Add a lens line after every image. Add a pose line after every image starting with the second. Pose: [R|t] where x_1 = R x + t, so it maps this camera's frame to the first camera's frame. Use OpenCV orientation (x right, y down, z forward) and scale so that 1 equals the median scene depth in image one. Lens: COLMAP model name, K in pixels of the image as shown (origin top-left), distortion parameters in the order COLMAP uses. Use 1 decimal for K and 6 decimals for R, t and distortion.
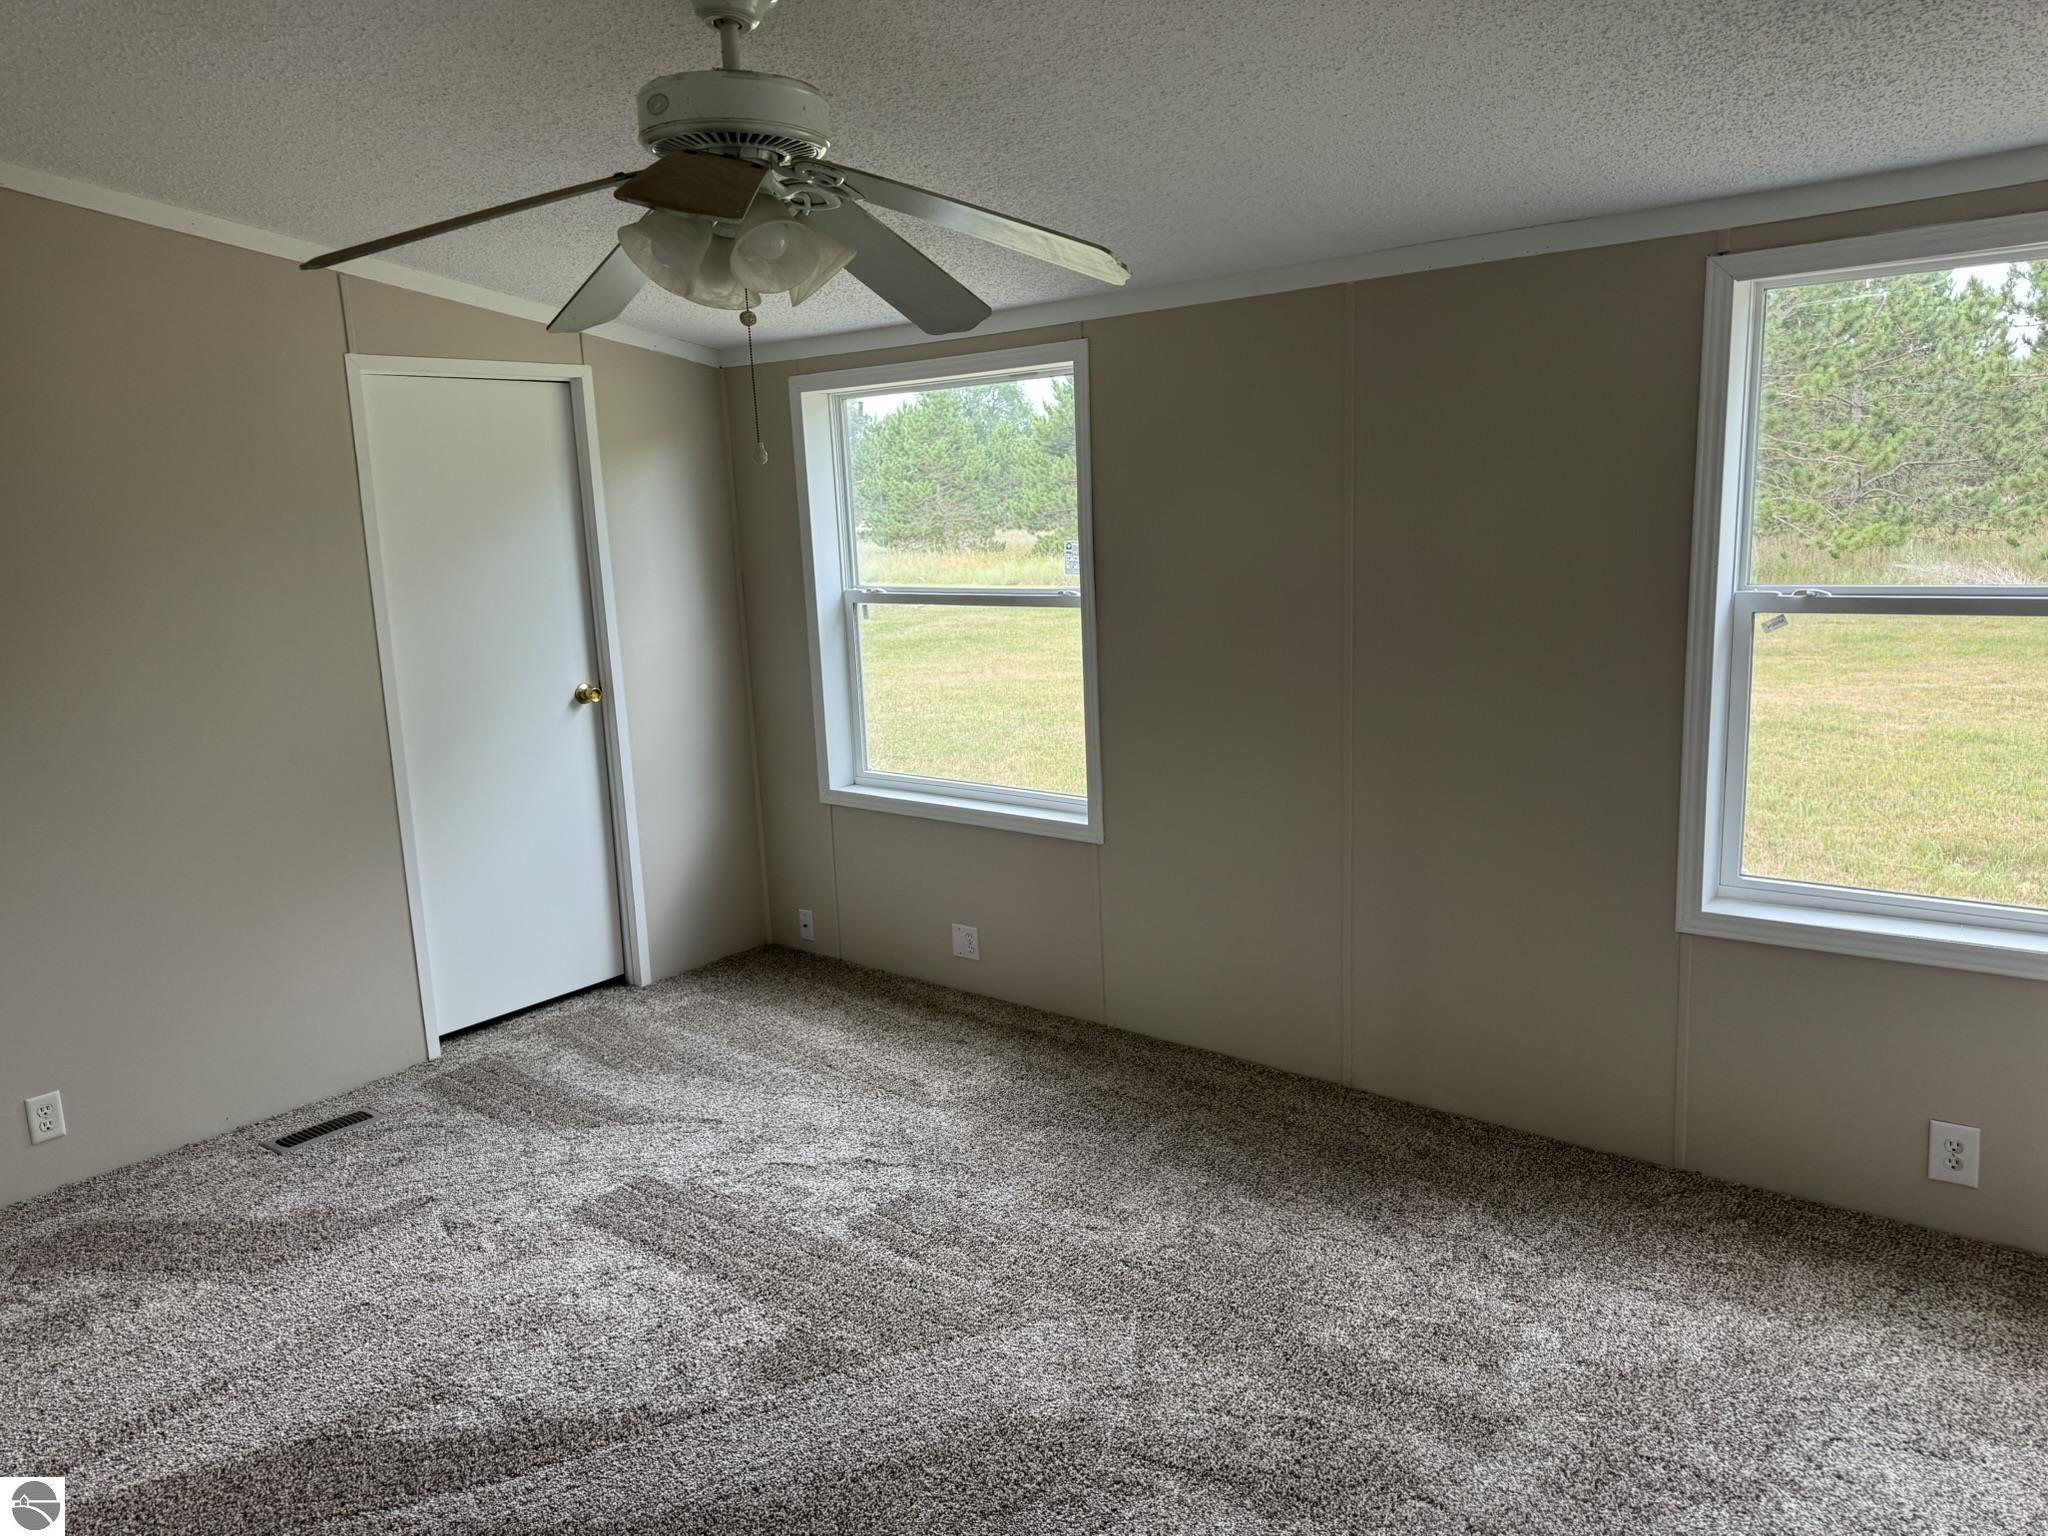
lens RADIAL K [[1444.5, 0, 1024.0], [0, 1444.5, 768.0], [0, 0, 1]] dist [-0.005666, -0.003629]
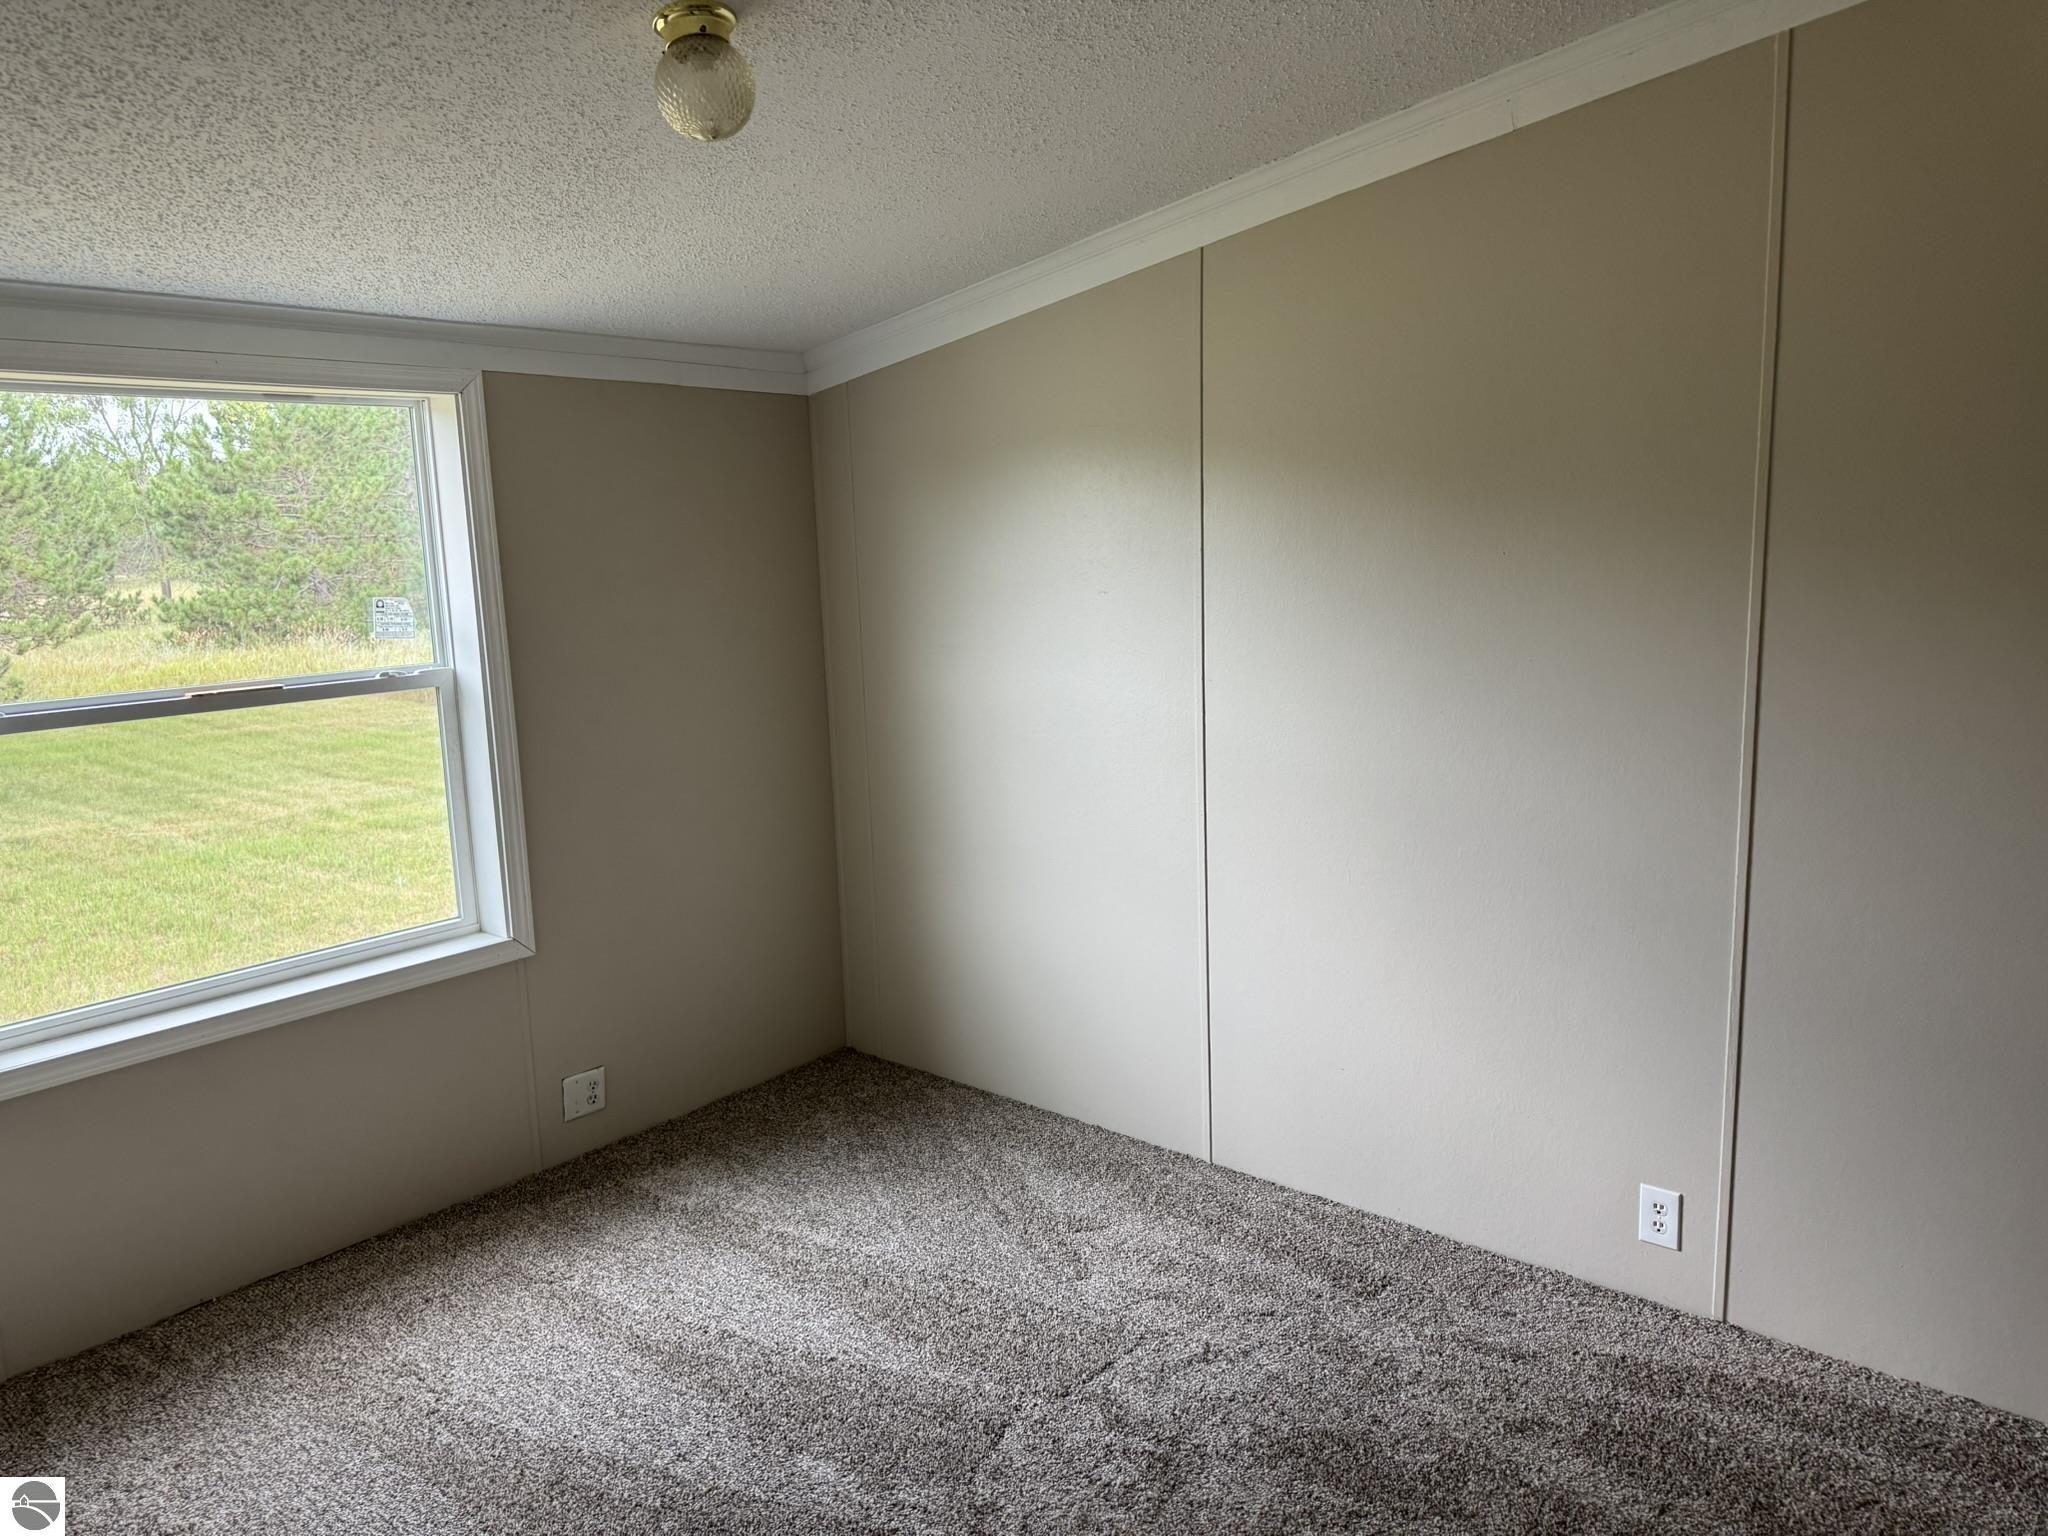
lens RADIAL K [[1444.5, 0, 1024.0], [0, 1444.5, 768.0], [0, 0, 1]] dist [-0.005666, -0.003629]
pose [[0.017024, -0.115308, 0.993184, -0.572636], [0.219558, 0.969514, 0.108797, -0.062273], [-0.975451, 0.216209, 0.041822, 0.482570]]
